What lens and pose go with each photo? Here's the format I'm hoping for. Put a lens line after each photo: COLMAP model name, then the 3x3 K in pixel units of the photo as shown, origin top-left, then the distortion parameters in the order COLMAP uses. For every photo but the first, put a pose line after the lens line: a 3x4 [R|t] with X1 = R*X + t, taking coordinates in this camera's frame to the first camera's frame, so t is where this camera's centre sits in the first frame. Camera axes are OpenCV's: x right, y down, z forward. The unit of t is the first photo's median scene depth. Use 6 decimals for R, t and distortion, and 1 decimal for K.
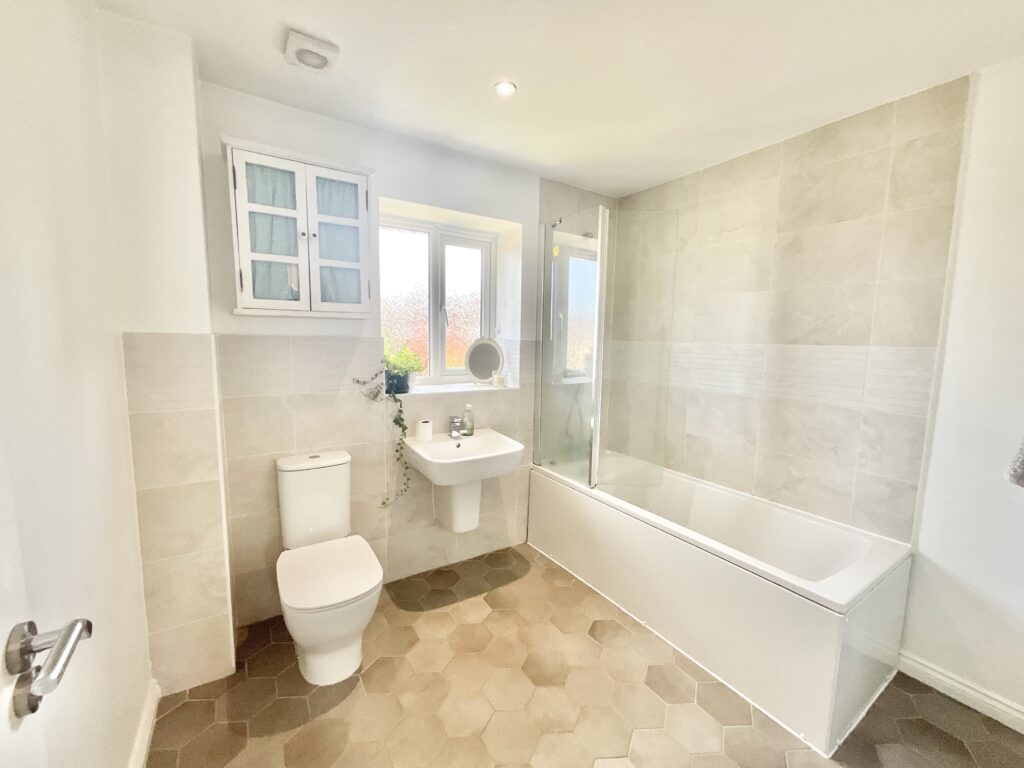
lens RADIAL K [[414.8, 0, 513.0], [0, 414.8, 386.5], [0, 0, 1]] dist [0.000365, 0.004582]
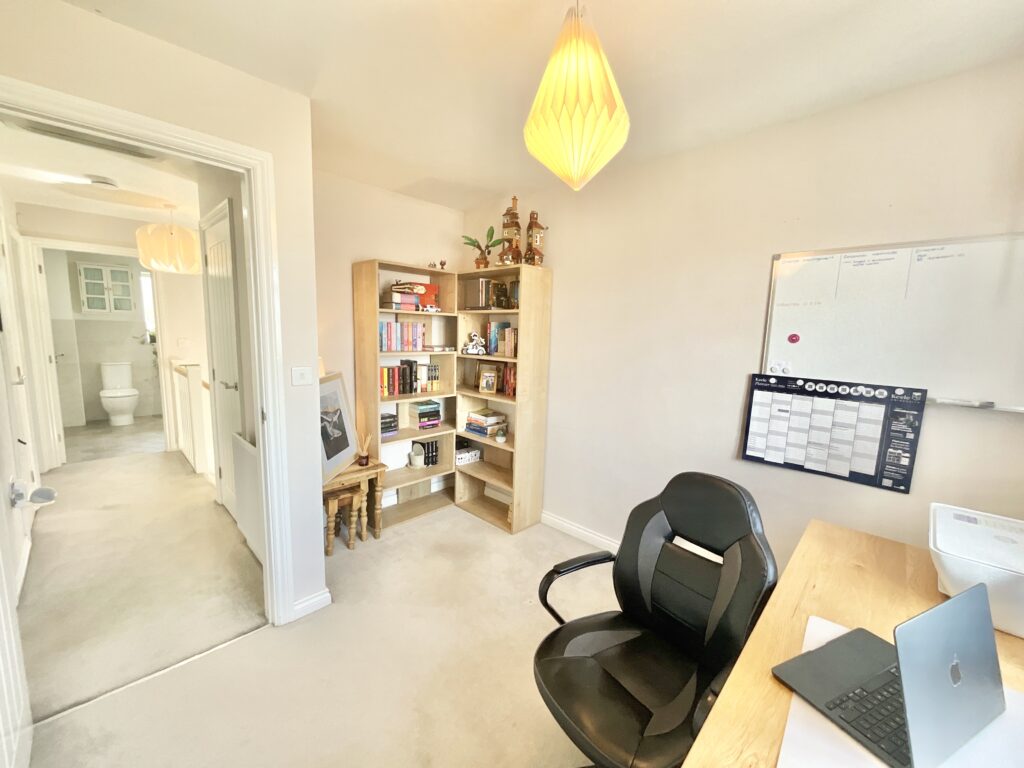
lens RADIAL K [[414.8, 0, 513.0], [0, 414.8, 386.5], [0, 0, 1]] dist [0.000365, 0.004582]
pose [[0.980003, -0.015712, 0.198361, 1.889609], [0.011575, 0.999691, 0.022002, 0.346063], [-0.198646, -0.019266, 0.979882, -2.742798]]
